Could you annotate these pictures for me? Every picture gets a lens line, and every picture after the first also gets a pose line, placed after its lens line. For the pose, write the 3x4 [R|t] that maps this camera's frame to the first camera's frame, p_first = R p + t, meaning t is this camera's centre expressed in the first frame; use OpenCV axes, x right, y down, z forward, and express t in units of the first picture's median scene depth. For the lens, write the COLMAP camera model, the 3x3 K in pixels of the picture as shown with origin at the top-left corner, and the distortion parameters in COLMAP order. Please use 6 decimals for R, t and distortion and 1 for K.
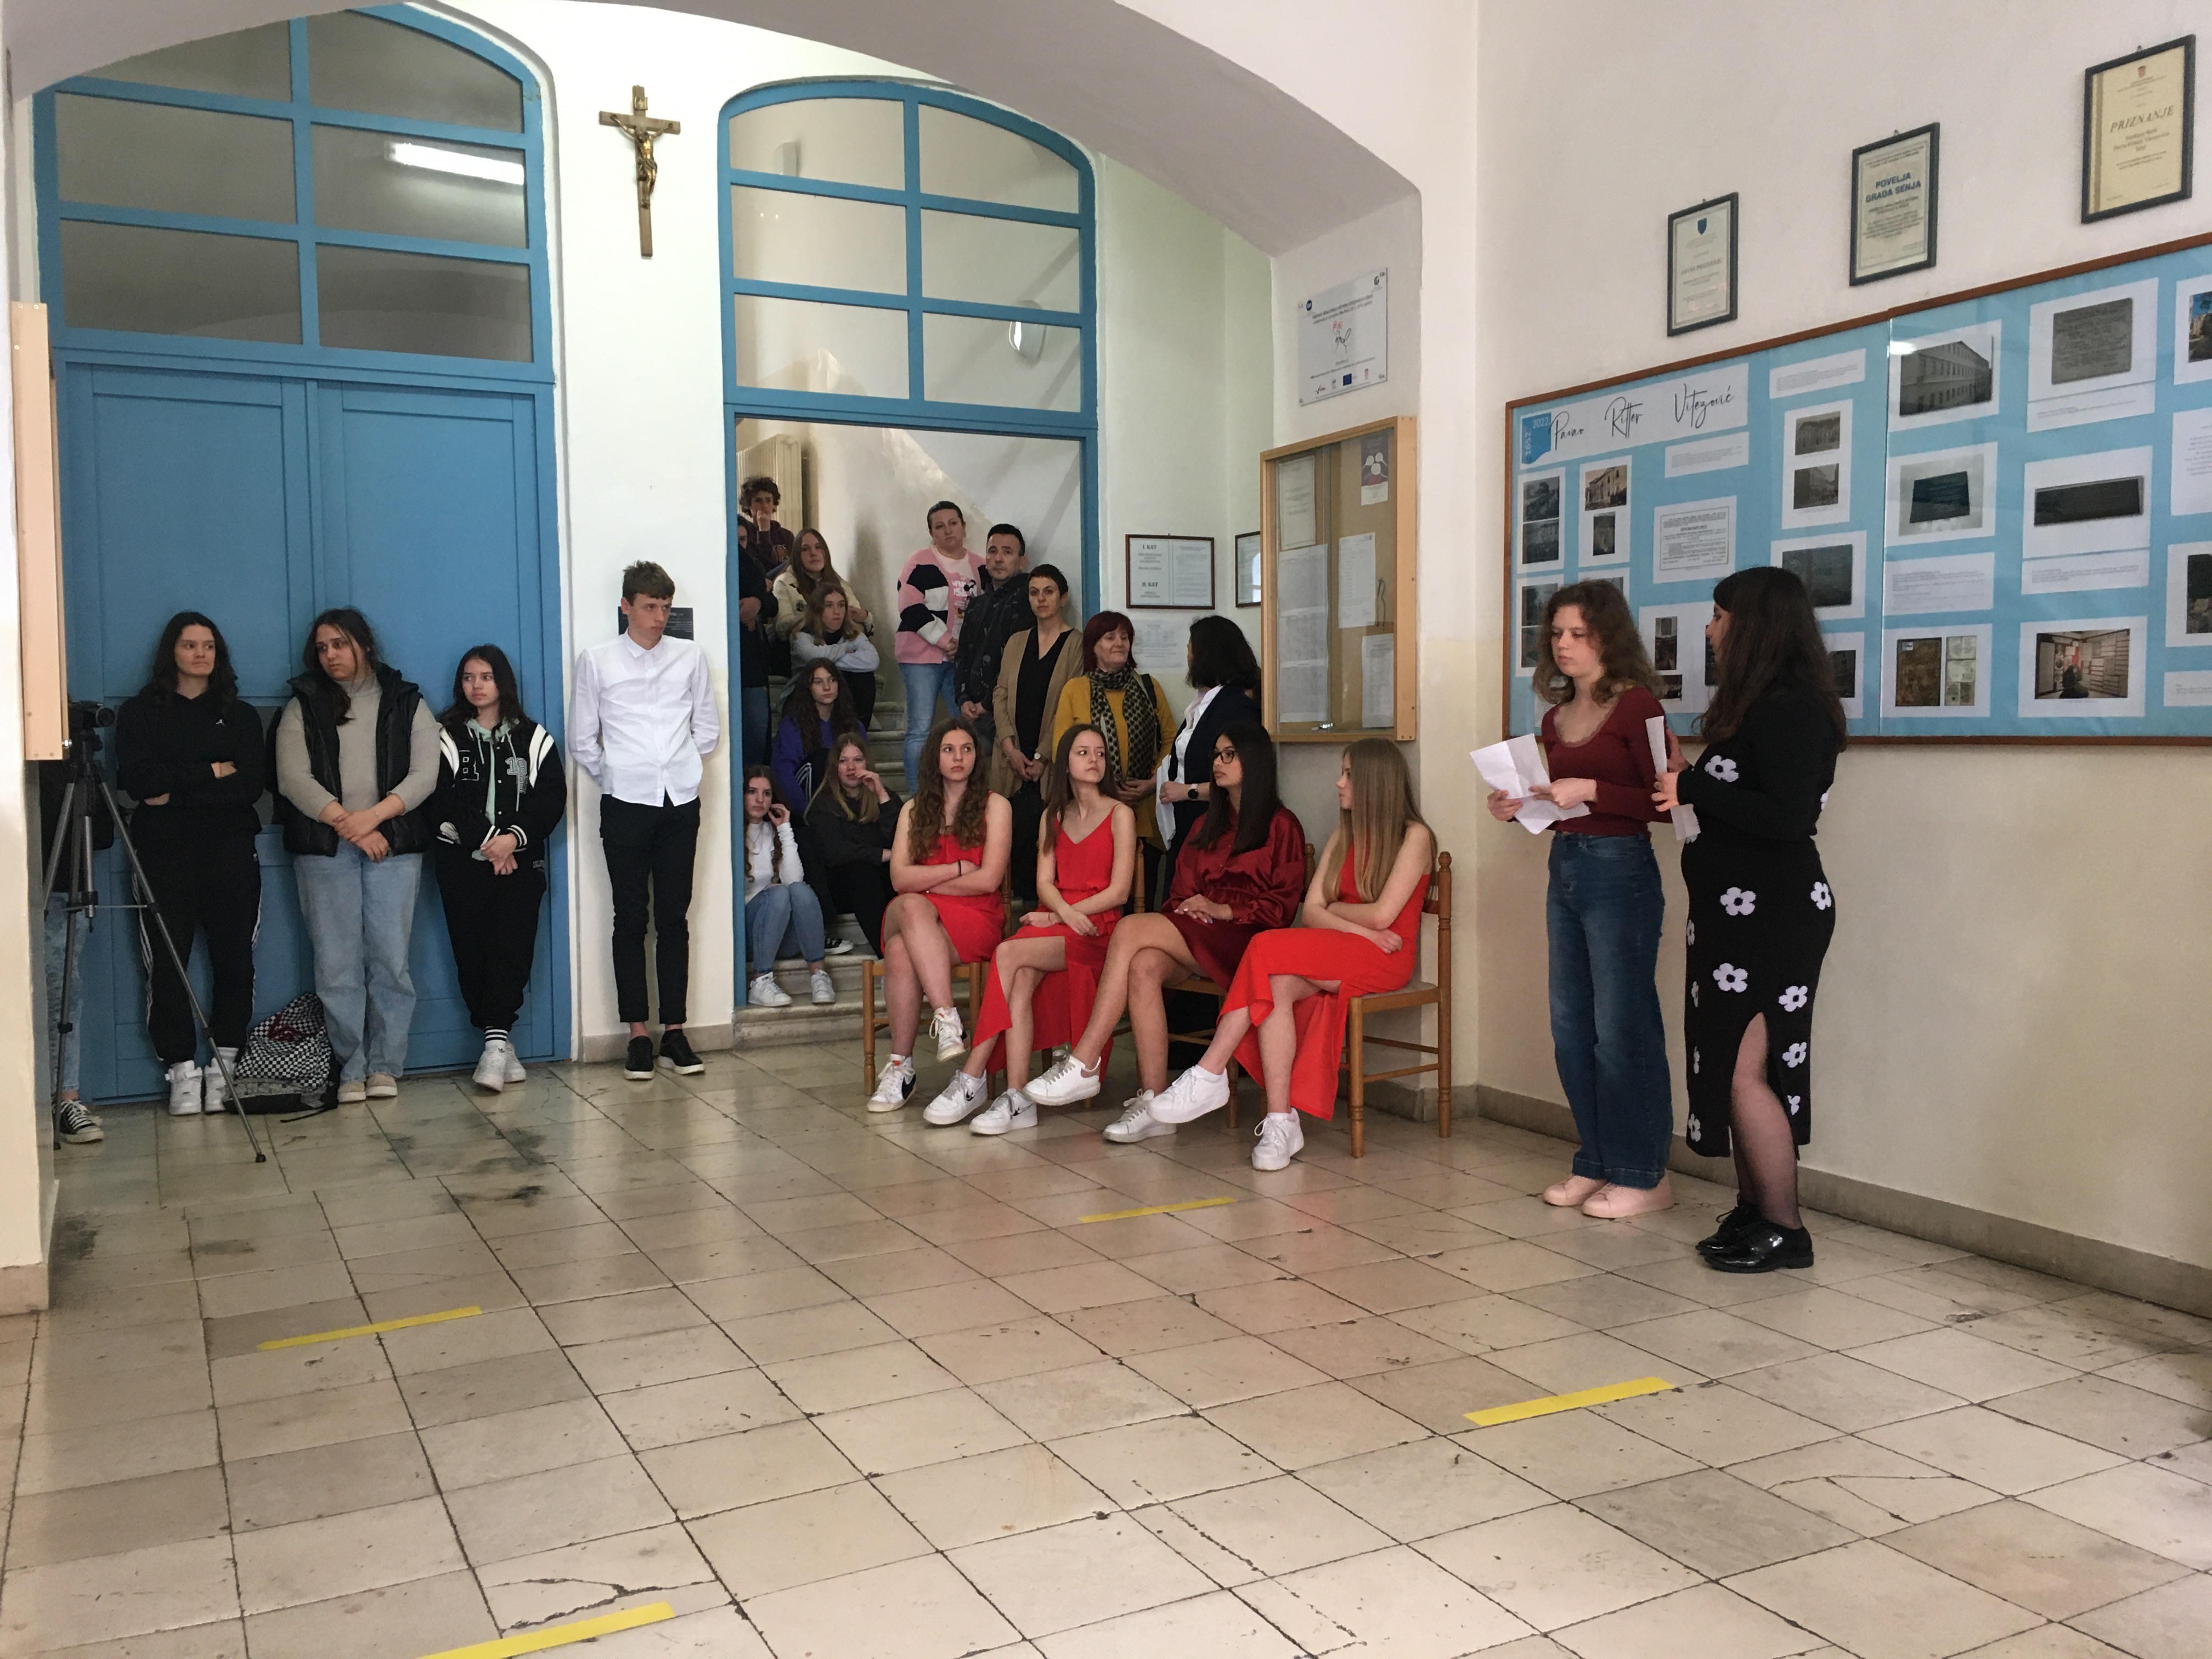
lens RADIAL K [[1875.1, 0, 1099.0], [0, 1875.1, 824.6], [0, 0, 1]] dist [0.080508, -0.107201]
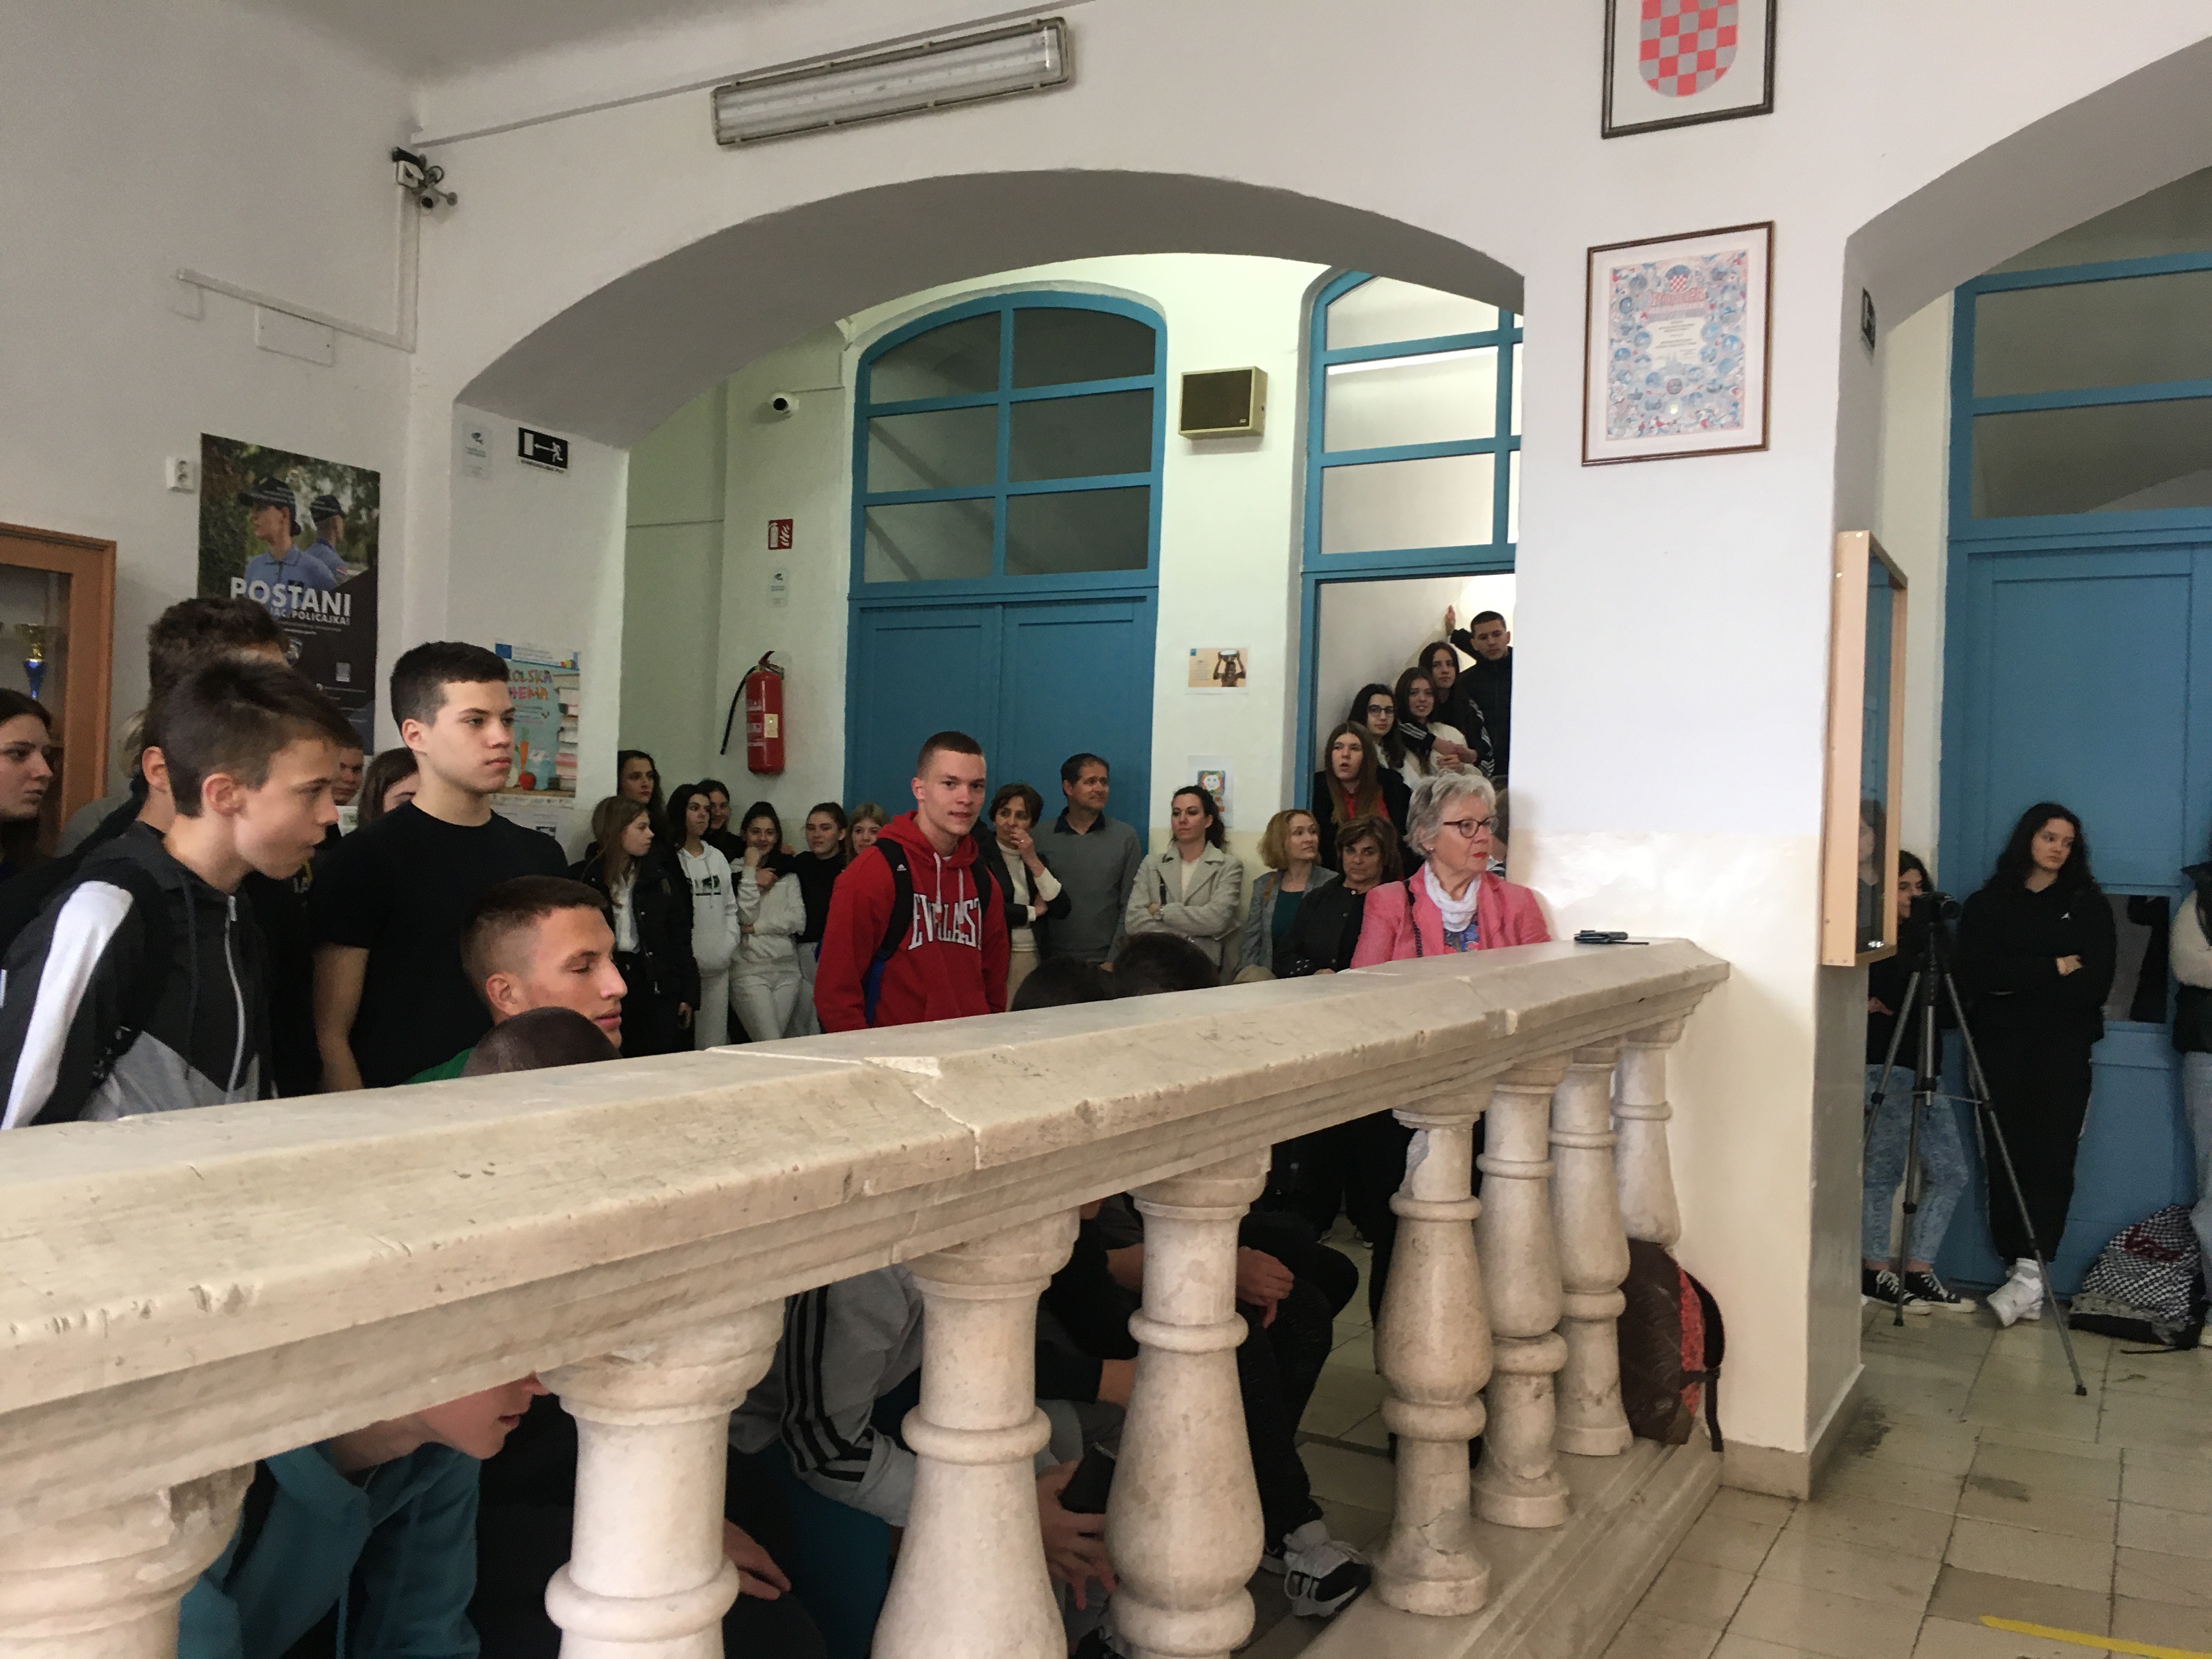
lens RADIAL K [[1875.1, 0, 1105.0], [0, 1875.1, 829.1], [0, 0, 1]] dist [0.080508, -0.107201]
pose [[0.554478, 0.023206, -0.831875, 0.067761], [-0.077265, 0.996729, -0.023696, -0.043252], [0.828604, 0.077414, 0.554457, 0.071542]]
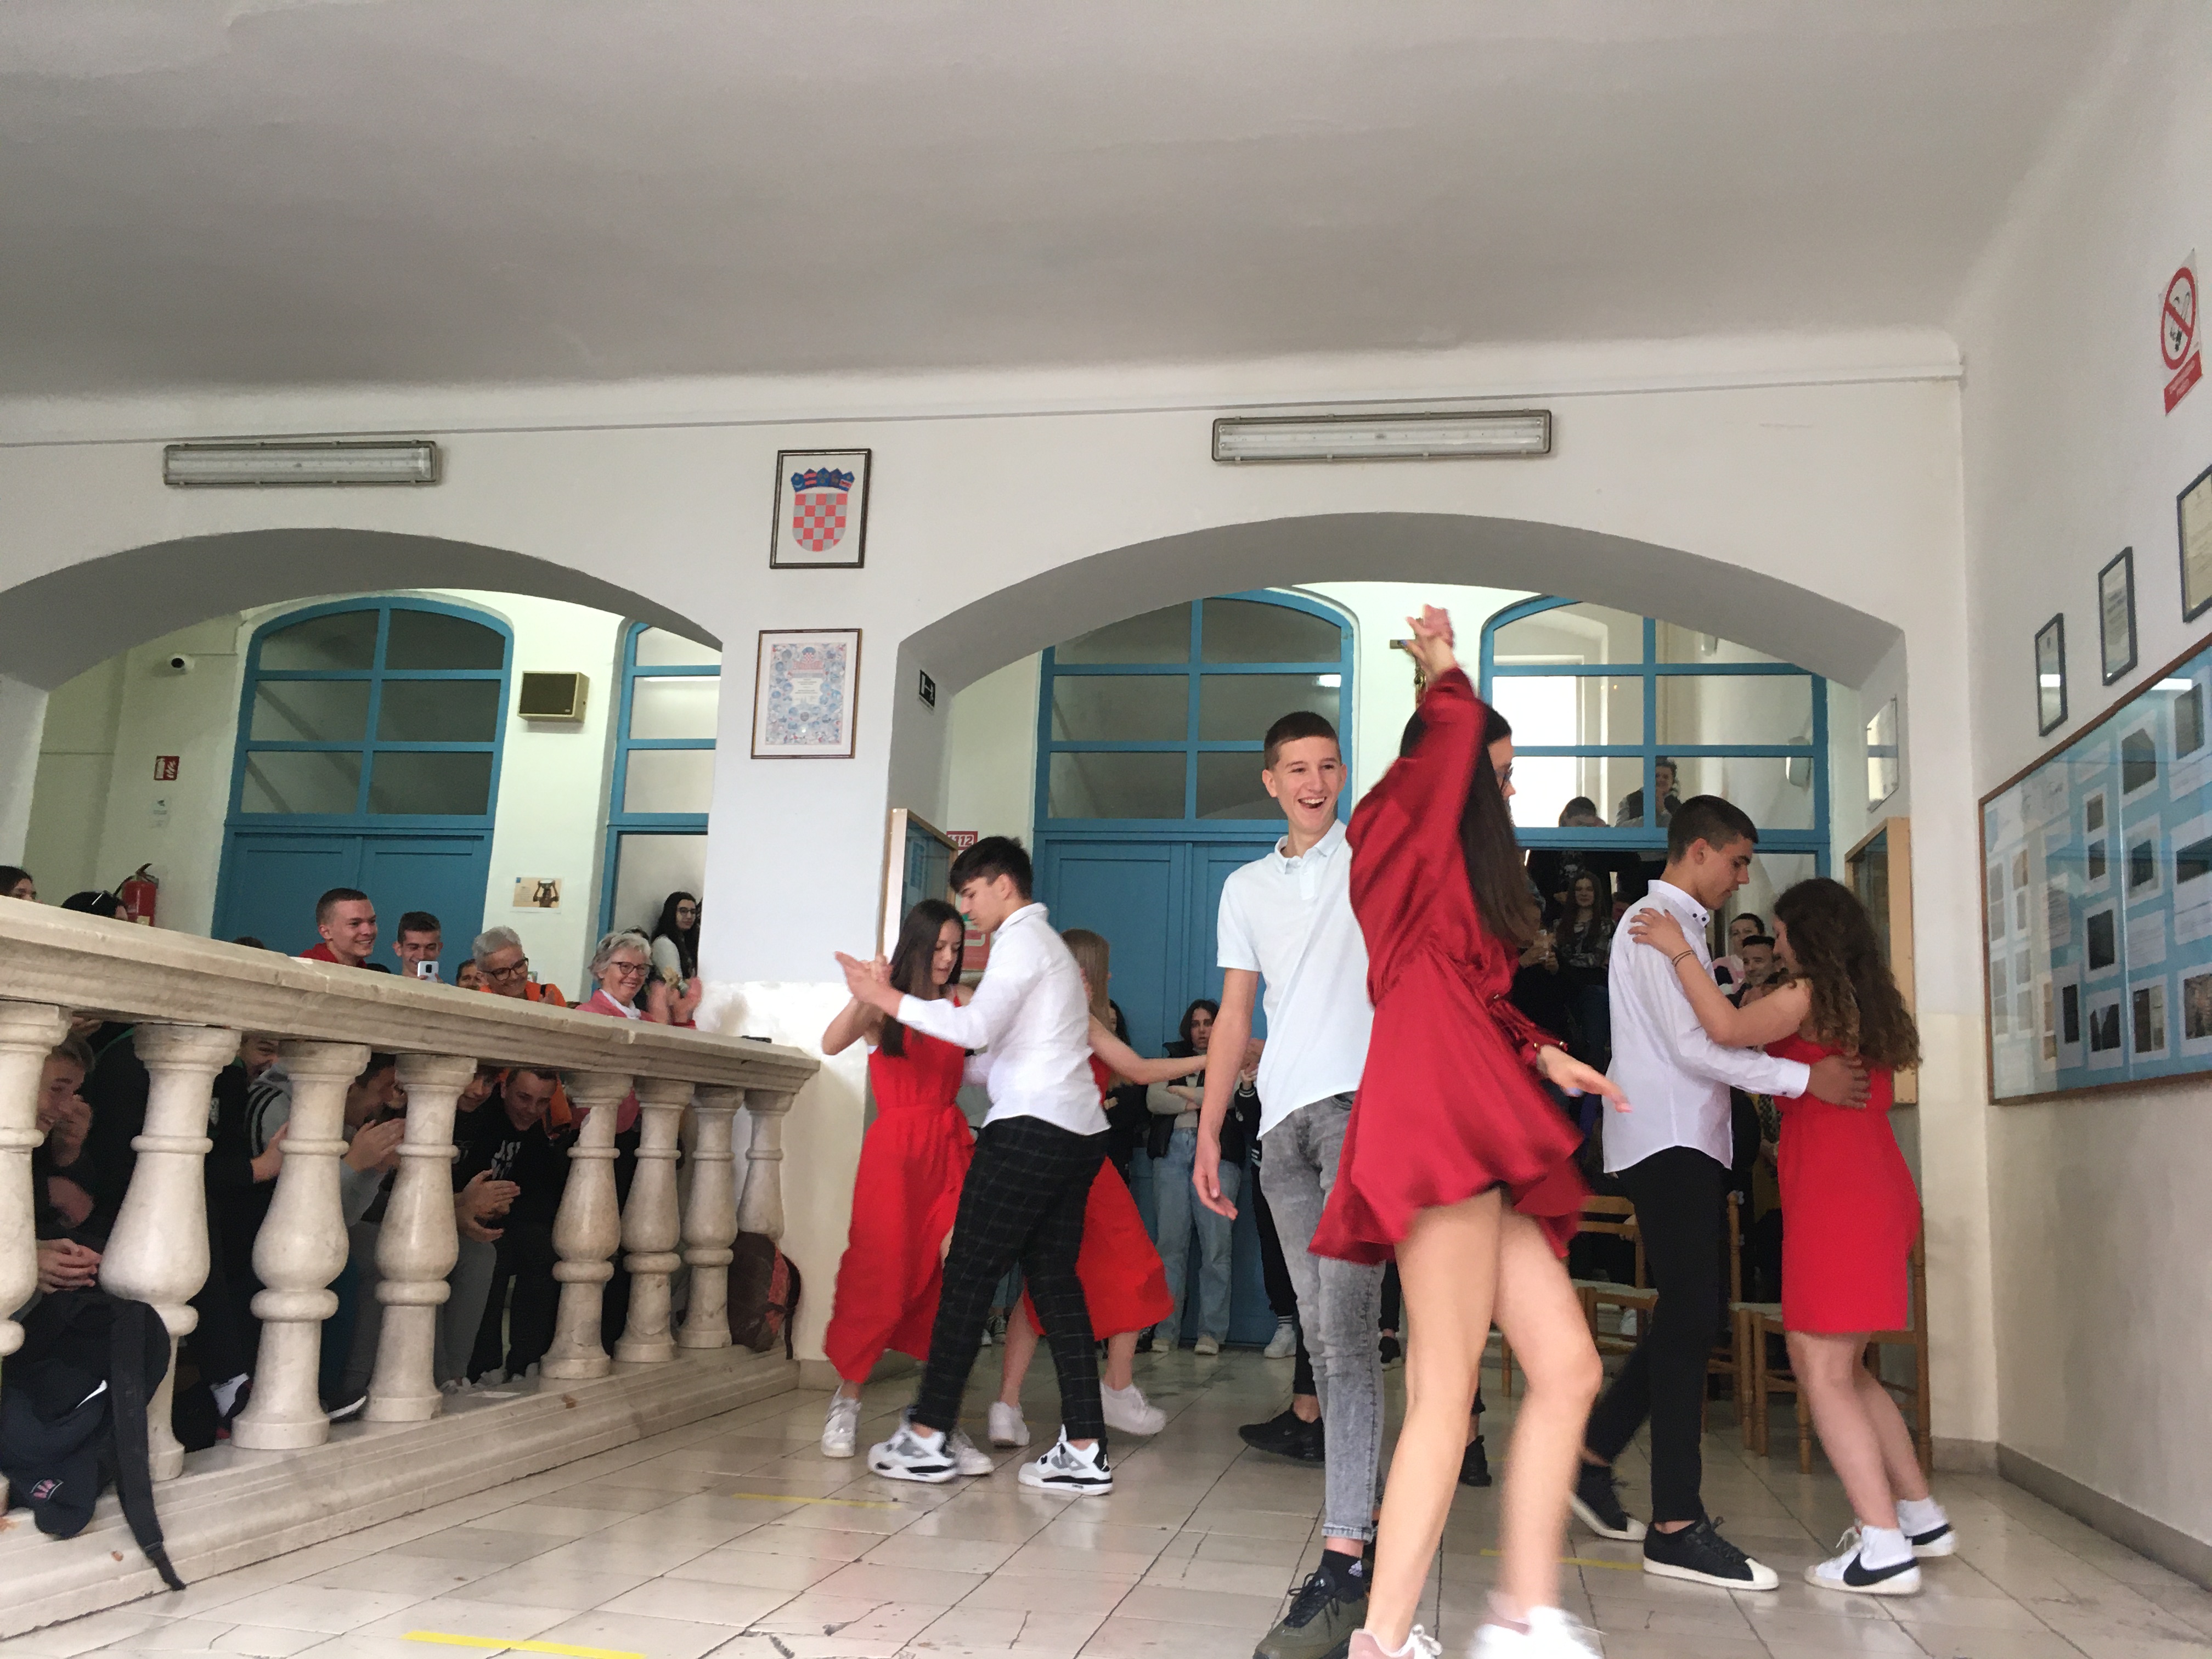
lens RADIAL K [[1875.1, 0, 1098.7], [0, 1875.1, 830.1], [0, 0, 1]] dist [0.080508, -0.107201]
pose [[0.787156, -0.059208, -0.613905, 0.550474], [-0.084559, 0.975621, -0.202516, 0.073593], [0.610930, 0.211324, 0.762960, -0.195305]]
